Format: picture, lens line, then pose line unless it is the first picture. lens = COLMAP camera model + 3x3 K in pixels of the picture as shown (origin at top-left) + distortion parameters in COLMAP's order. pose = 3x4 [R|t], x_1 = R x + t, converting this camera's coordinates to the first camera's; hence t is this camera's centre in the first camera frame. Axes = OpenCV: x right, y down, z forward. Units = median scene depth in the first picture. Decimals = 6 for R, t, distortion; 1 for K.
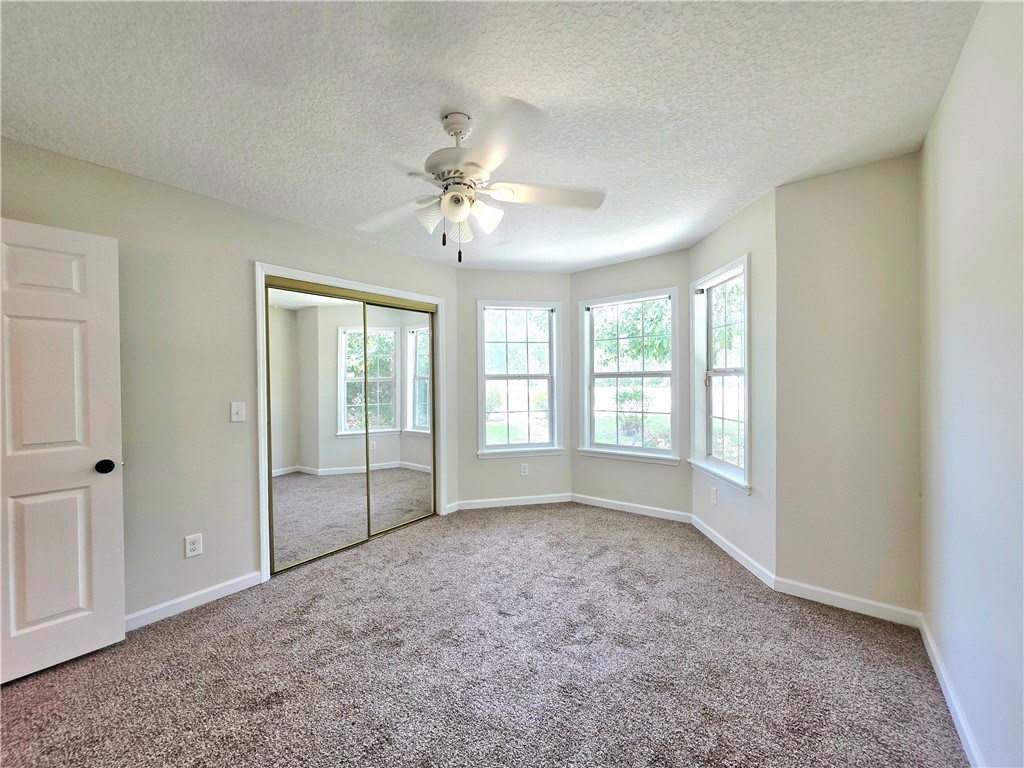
lens RADIAL K [[405.7, 0, 512.0], [0, 405.7, 384.0], [0, 0, 1]] dist [0.000579, 0.000066]
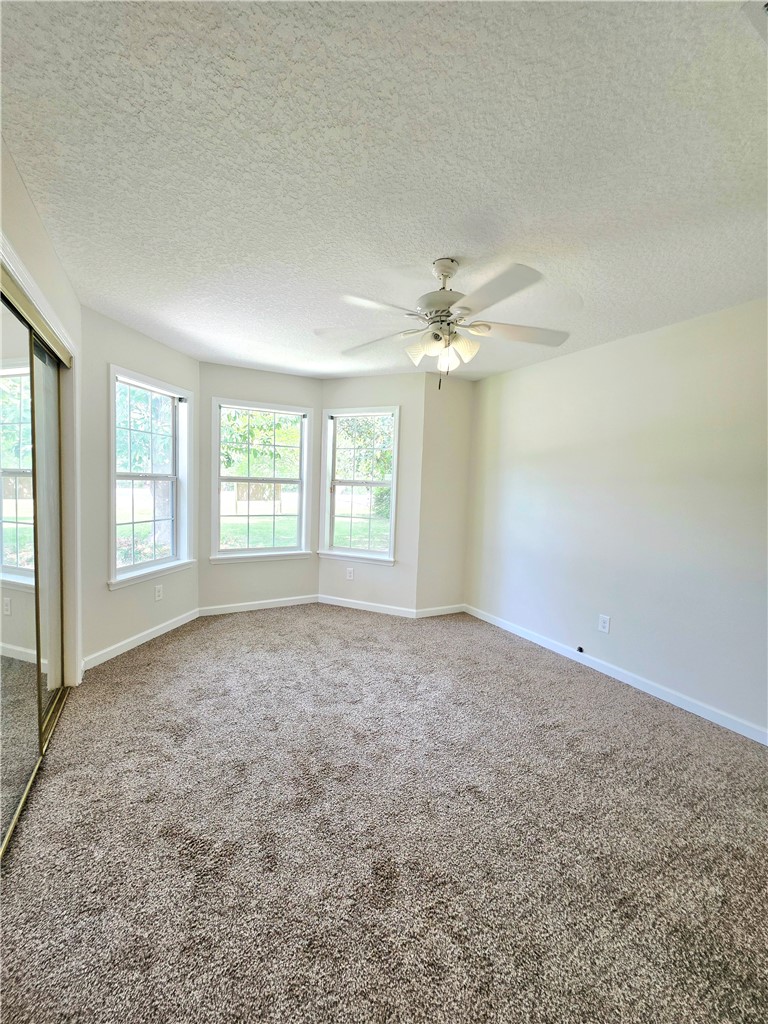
lens RADIAL K [[408.2, 0, 381.9], [0, 408.2, 509.9], [0, 0, 1]] dist [0.001649, -0.000313]
pose [[0.400379, -0.027496, 0.915937, -0.668722], [-0.029005, 0.998669, 0.042658, -0.000198], [-0.915891, -0.043646, 0.399048, 0.351775]]
